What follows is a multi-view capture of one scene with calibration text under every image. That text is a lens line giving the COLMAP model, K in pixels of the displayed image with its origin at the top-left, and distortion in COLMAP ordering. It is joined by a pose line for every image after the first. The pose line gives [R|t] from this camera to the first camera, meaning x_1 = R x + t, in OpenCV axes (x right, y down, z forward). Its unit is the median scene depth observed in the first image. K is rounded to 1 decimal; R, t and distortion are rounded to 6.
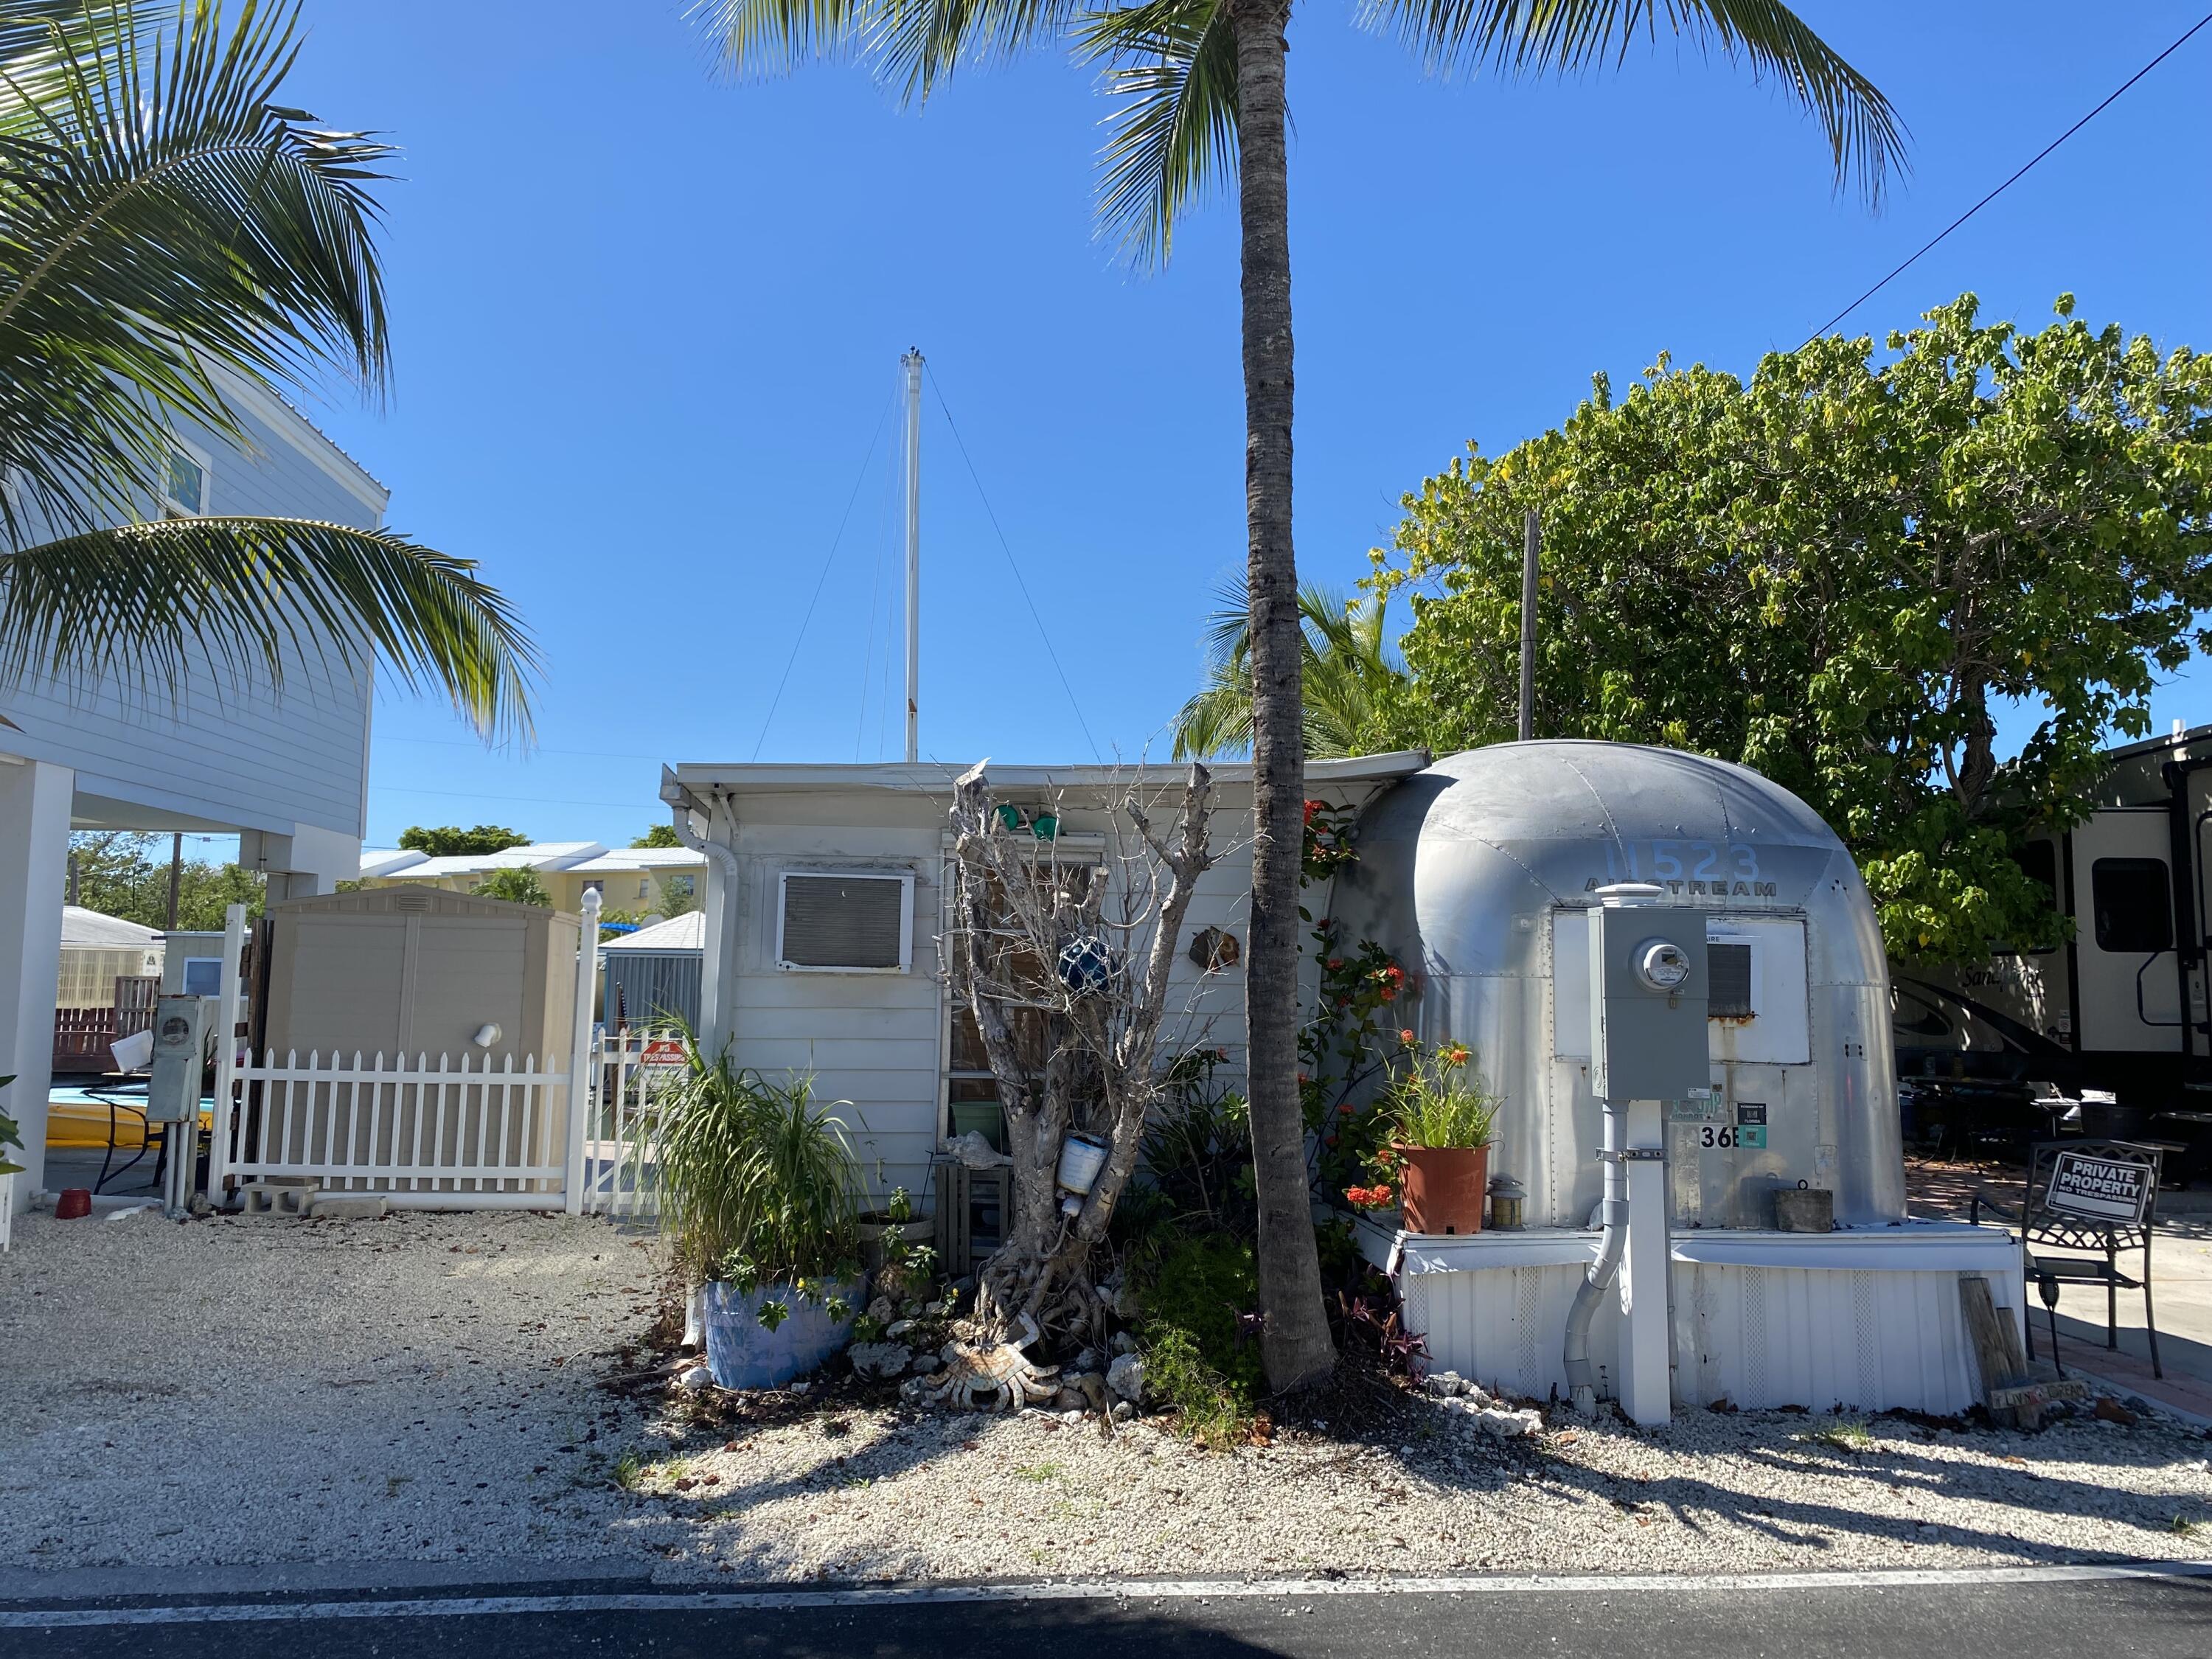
lens RADIAL K [[1708.2, 0, 1103.0], [0, 1708.2, 819.7], [0, 0, 1]] dist [0.051668, -0.059705]
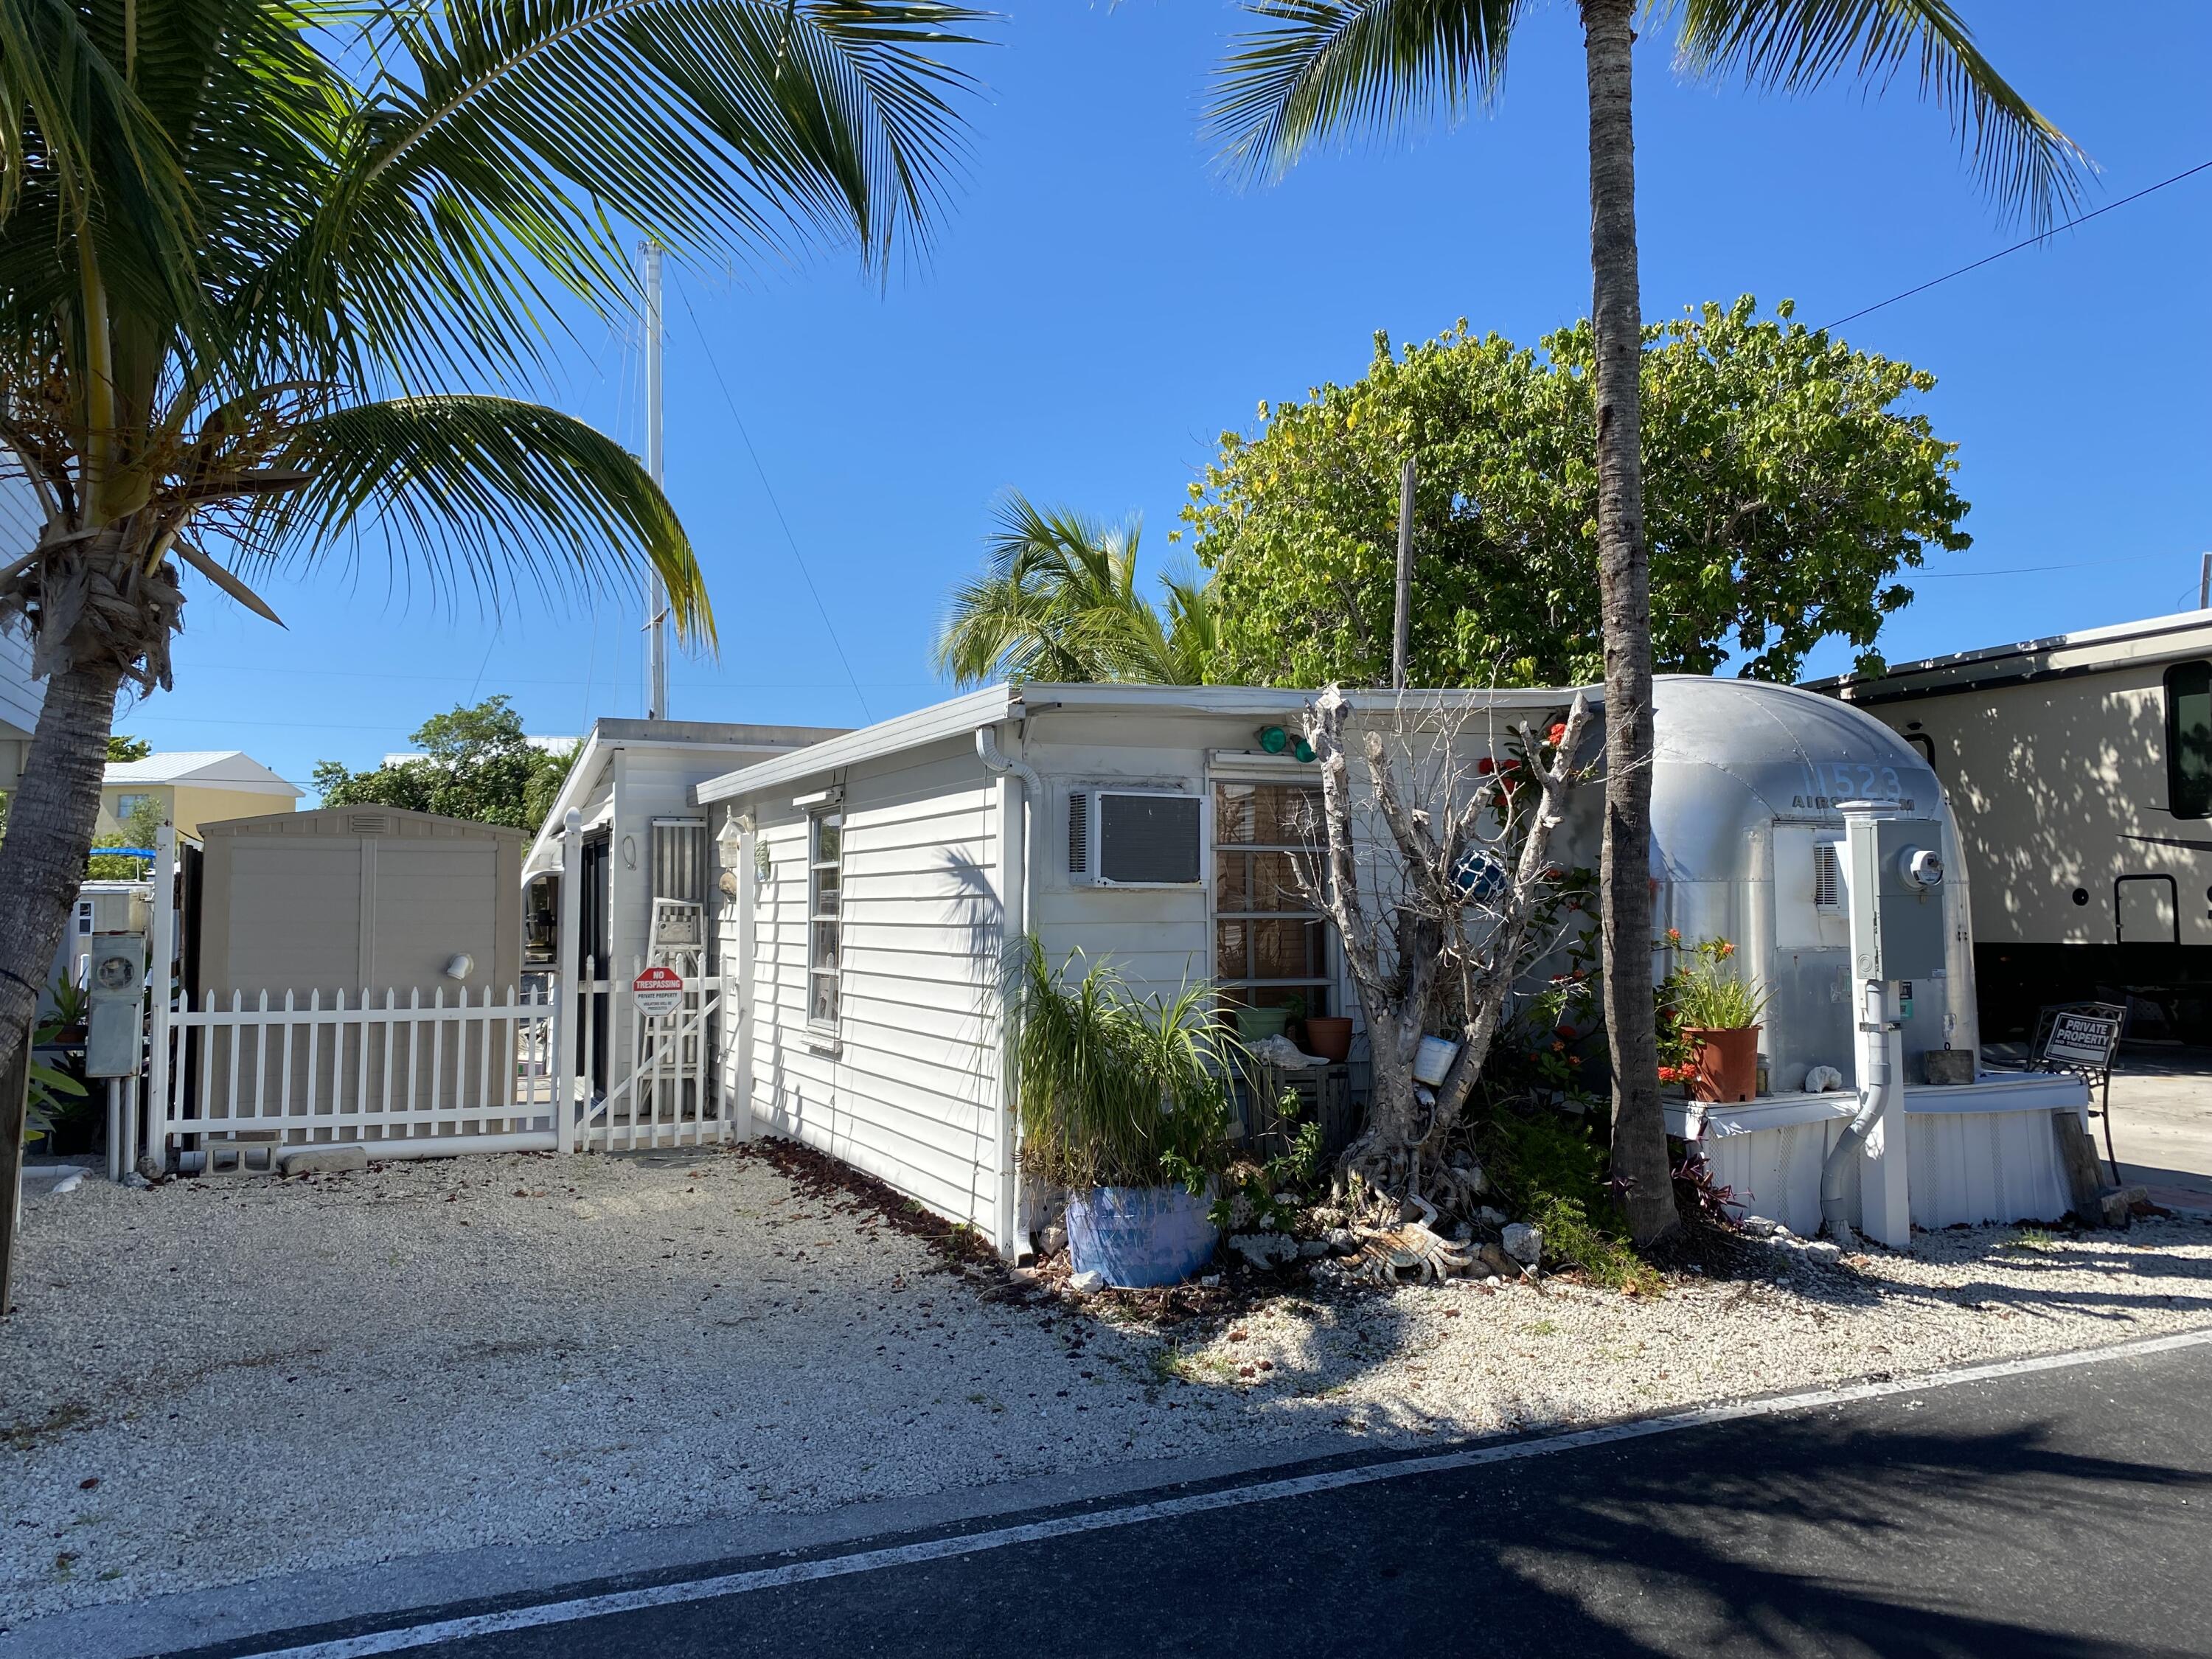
lens RADIAL K [[1708.2, 0, 1091.9], [0, 1708.2, 823.3], [0, 0, 1]] dist [0.051668, -0.059705]
pose [[0.948127, -0.005211, 0.317850, -0.515398], [-0.010402, 0.998822, 0.047402, 0.002079], [-0.317722, -0.048249, 0.946955, 0.039617]]
